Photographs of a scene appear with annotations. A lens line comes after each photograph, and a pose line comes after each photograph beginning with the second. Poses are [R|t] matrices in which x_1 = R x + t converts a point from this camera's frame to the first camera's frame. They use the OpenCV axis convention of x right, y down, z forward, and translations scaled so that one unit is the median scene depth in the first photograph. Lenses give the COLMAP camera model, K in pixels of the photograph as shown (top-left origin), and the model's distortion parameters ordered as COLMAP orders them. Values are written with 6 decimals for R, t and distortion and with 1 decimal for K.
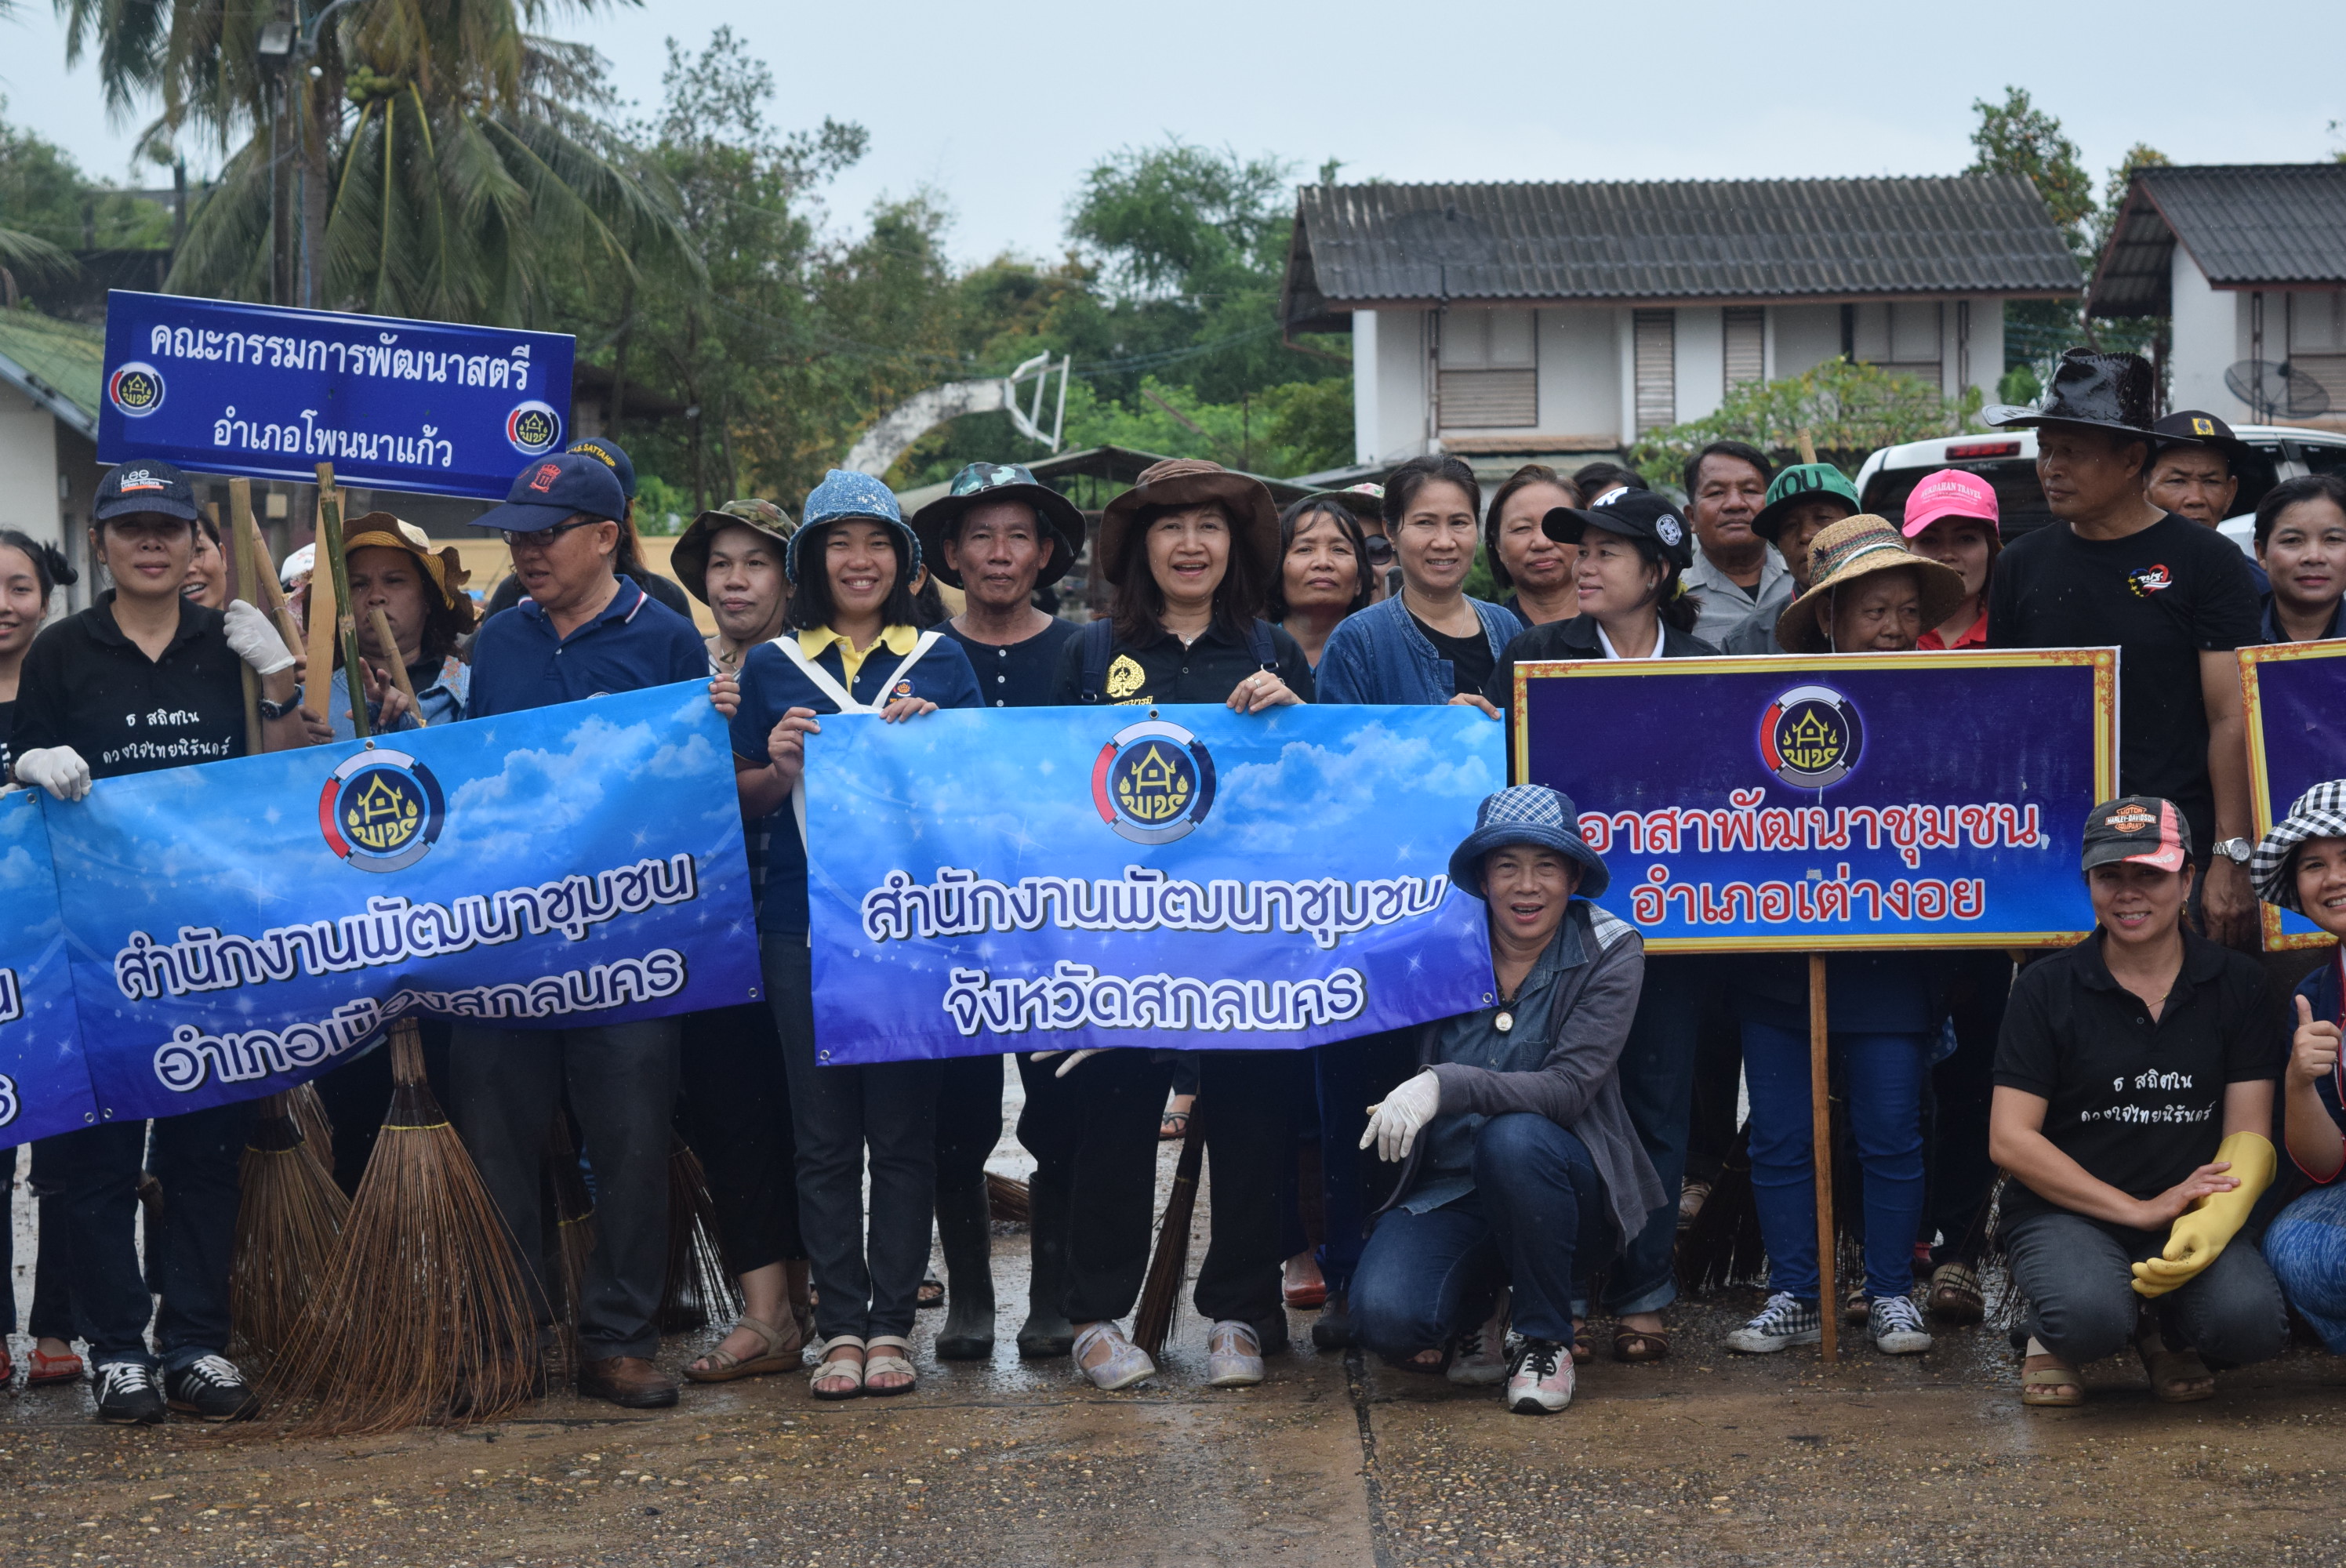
lens RADIAL K [[5523.4, 0, 1168.6], [0, 5523.4, 829.6], [0, 0, 1]] dist [0.122763, 0.000000]
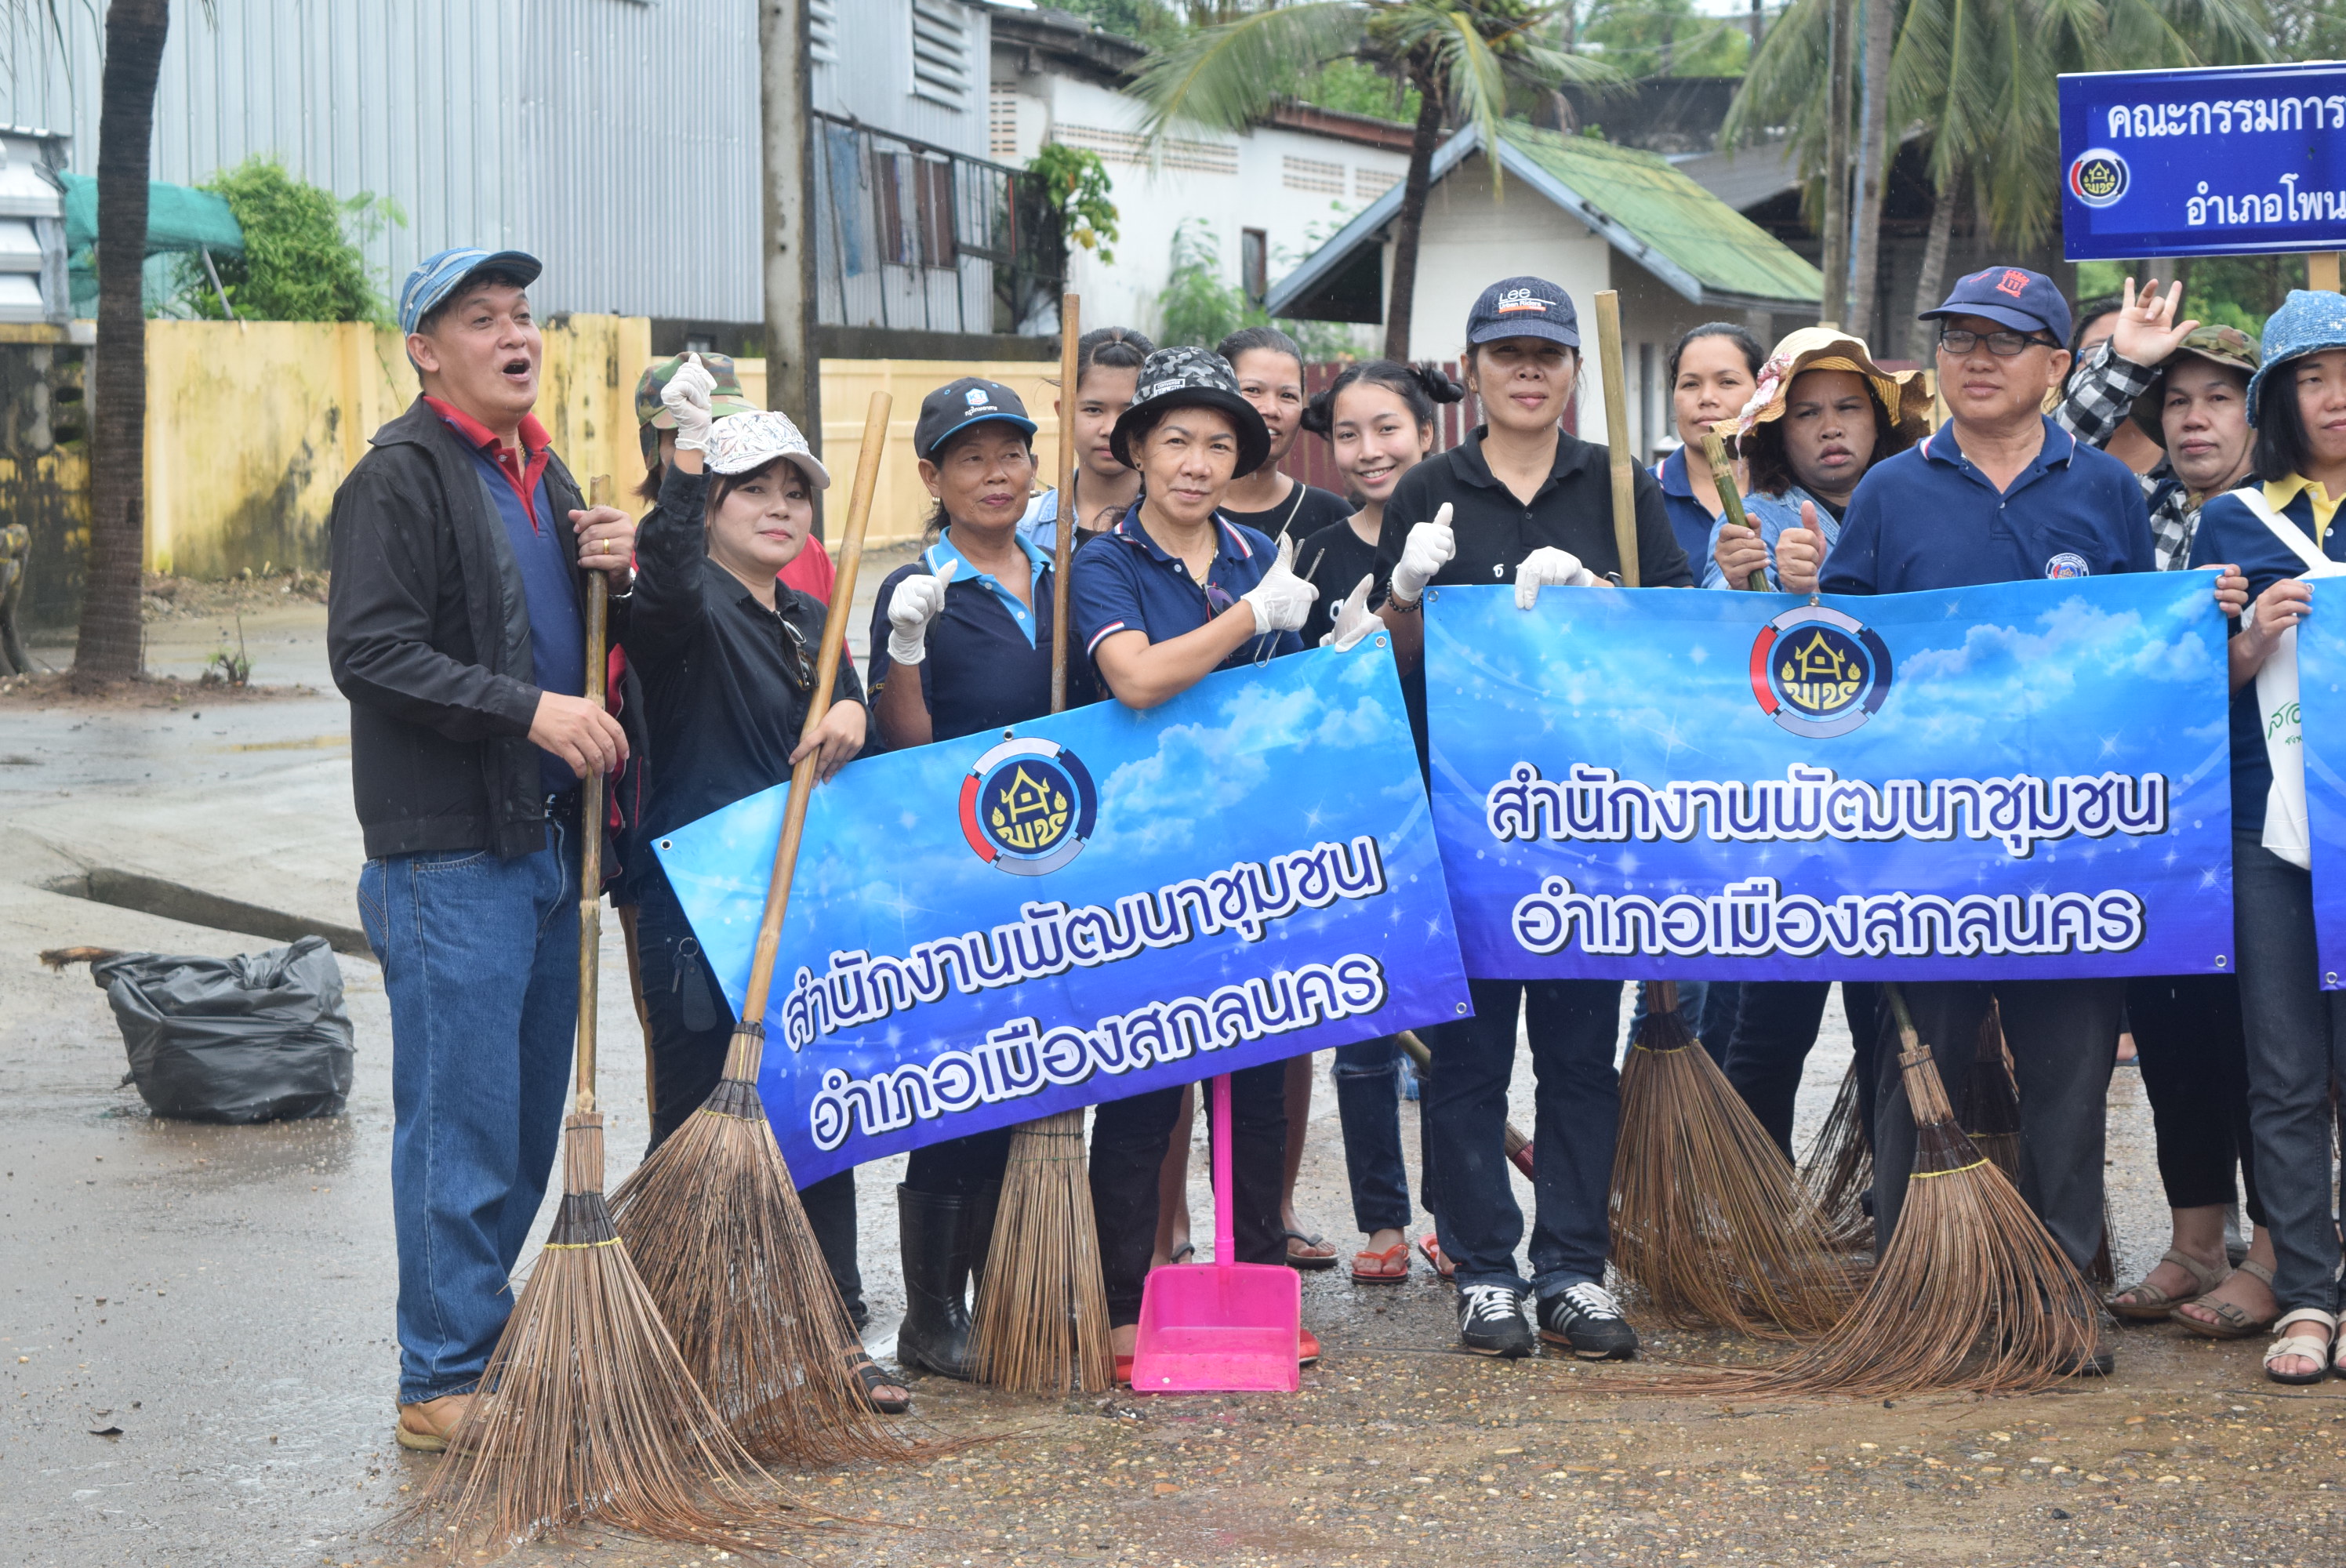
lens RADIAL K [[5523.4, 0, 1138.4], [0, 5523.4, 795.7], [0, 0, 1]] dist [0.122763, 0.000000]
pose [[0.958733, 0.027724, -0.282954, 0.002895], [-0.020746, 0.999403, 0.027628, -0.002416], [0.283551, -0.020618, 0.958735, 0.046812]]
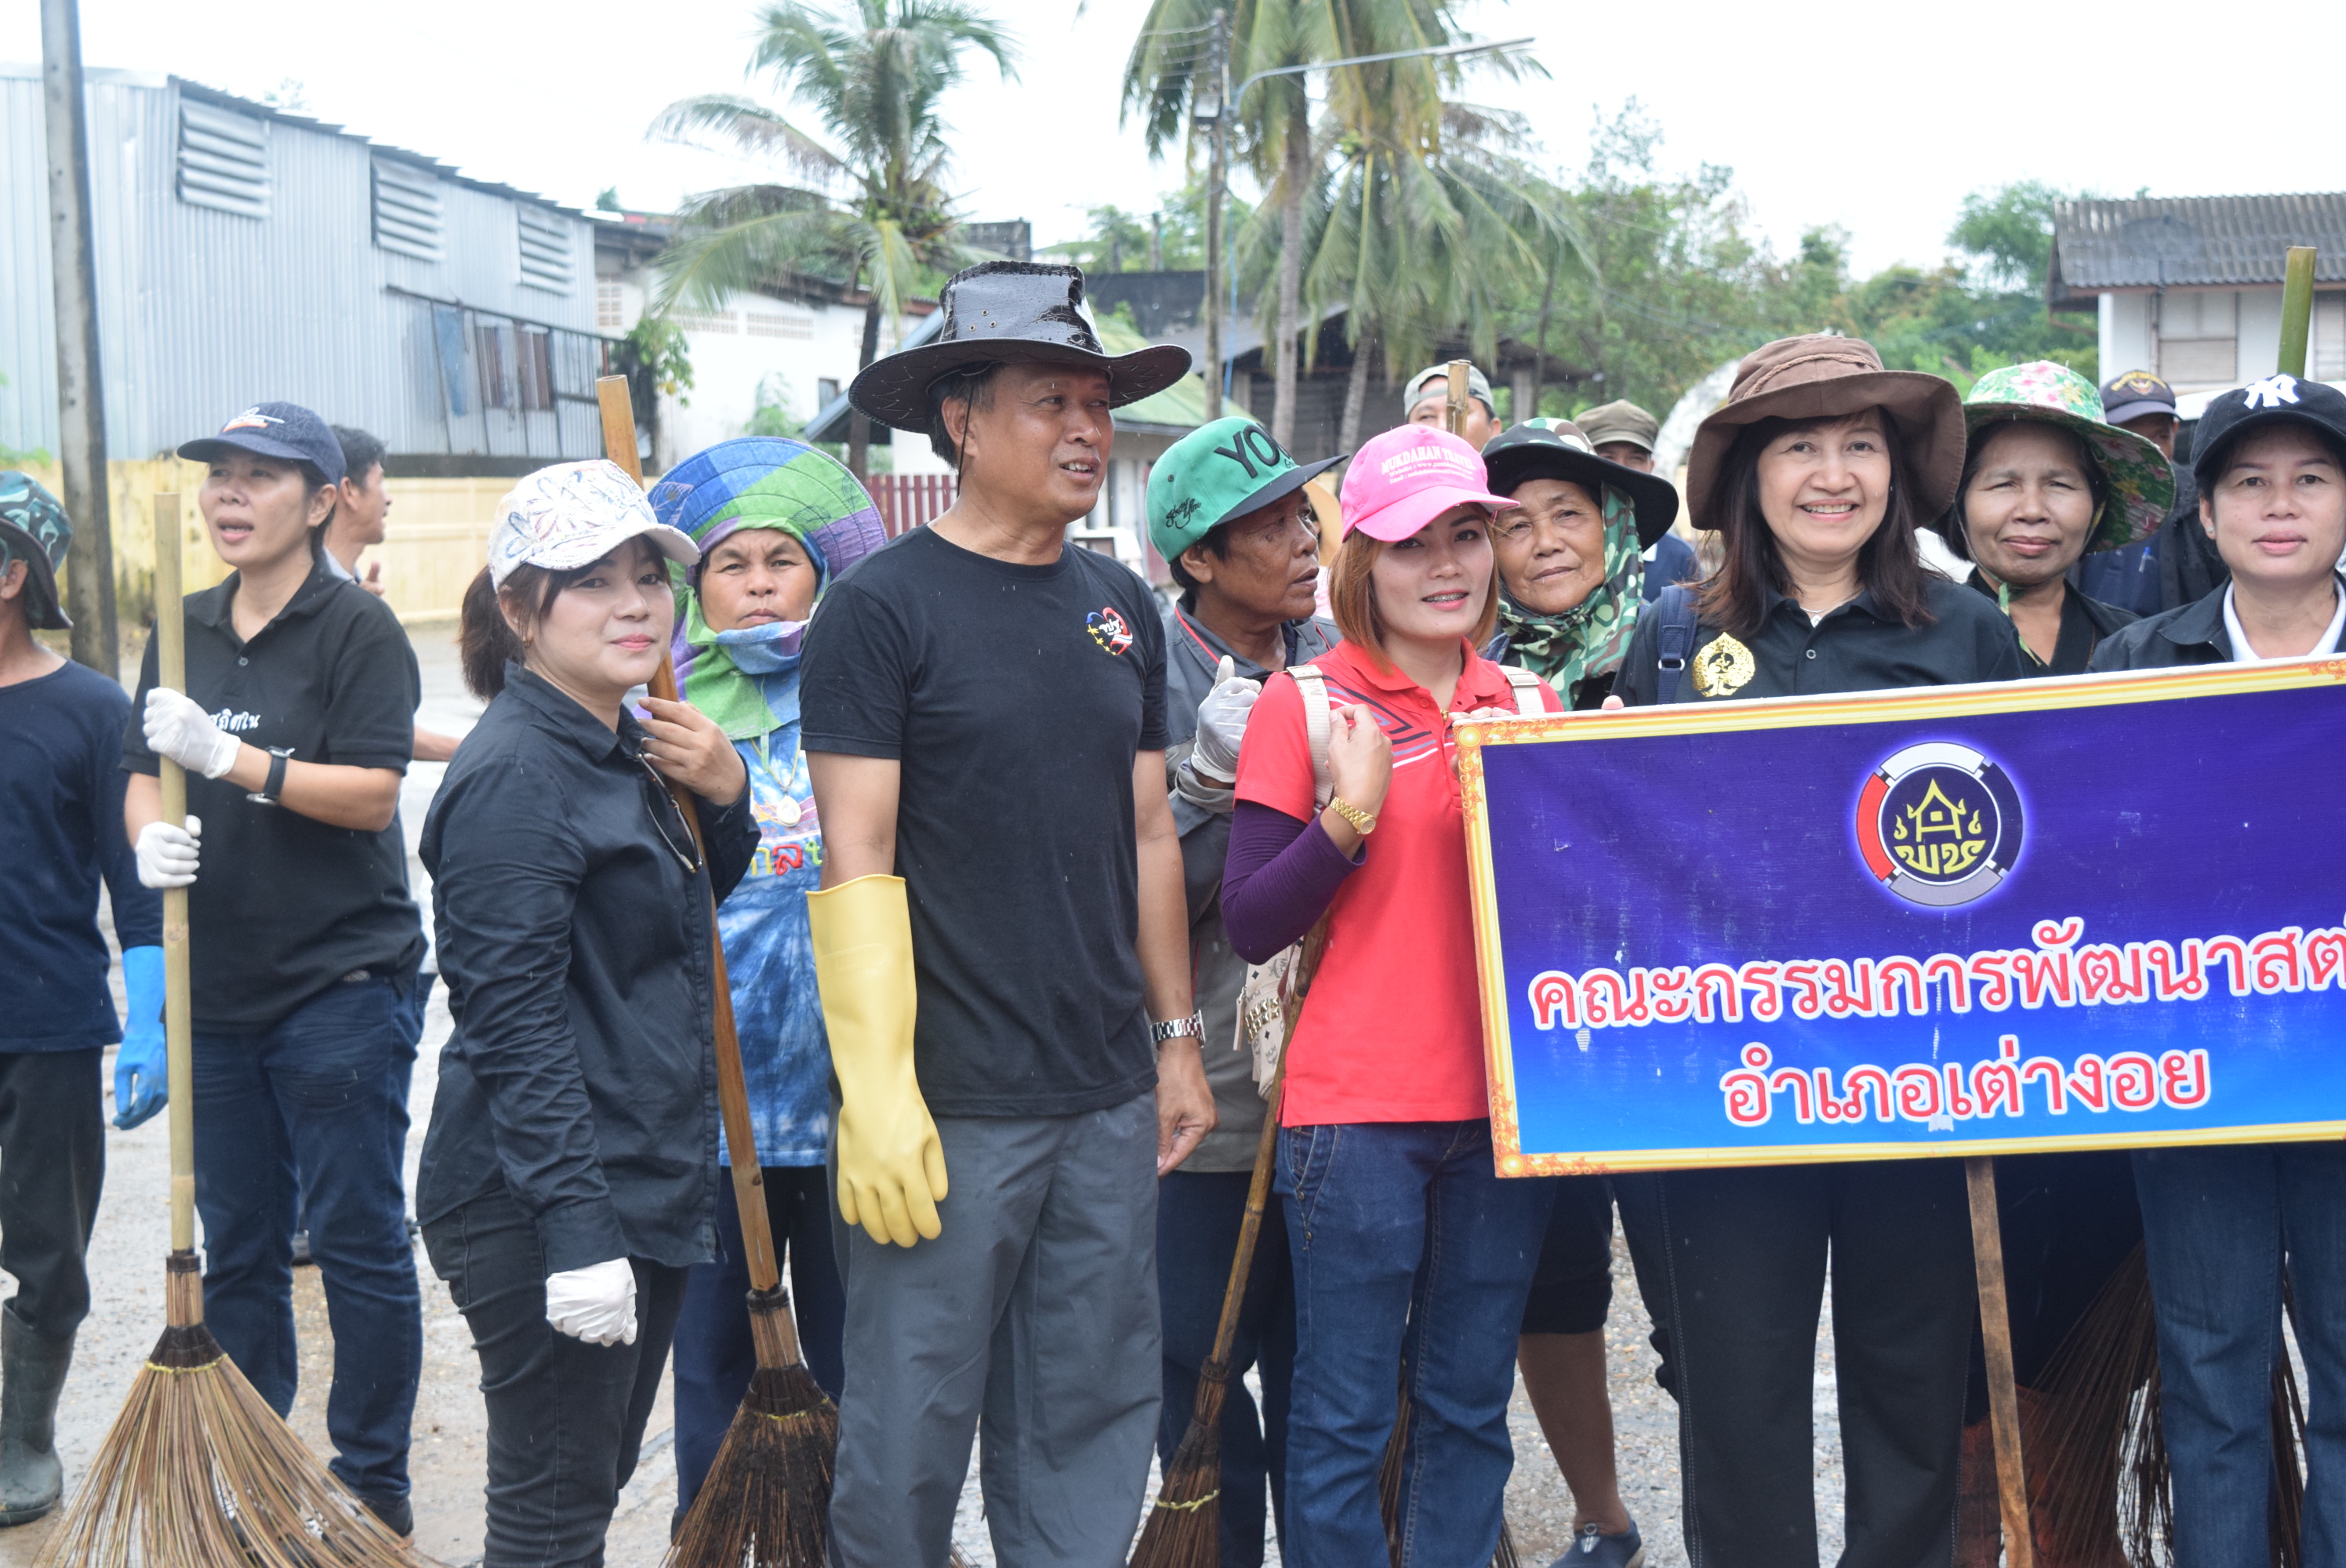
lens RADIAL K [[3778.3, 0, 1138.1], [0, 3778.3, 750.7], [0, 0, 1]] dist [-0.000330, 0.000000]
pose [[0.969812, 0.013767, -0.243464, 0.088609], [-0.008110, 0.999674, 0.024220, -0.013618], [0.243718, -0.021514, 0.969608, 0.182018]]
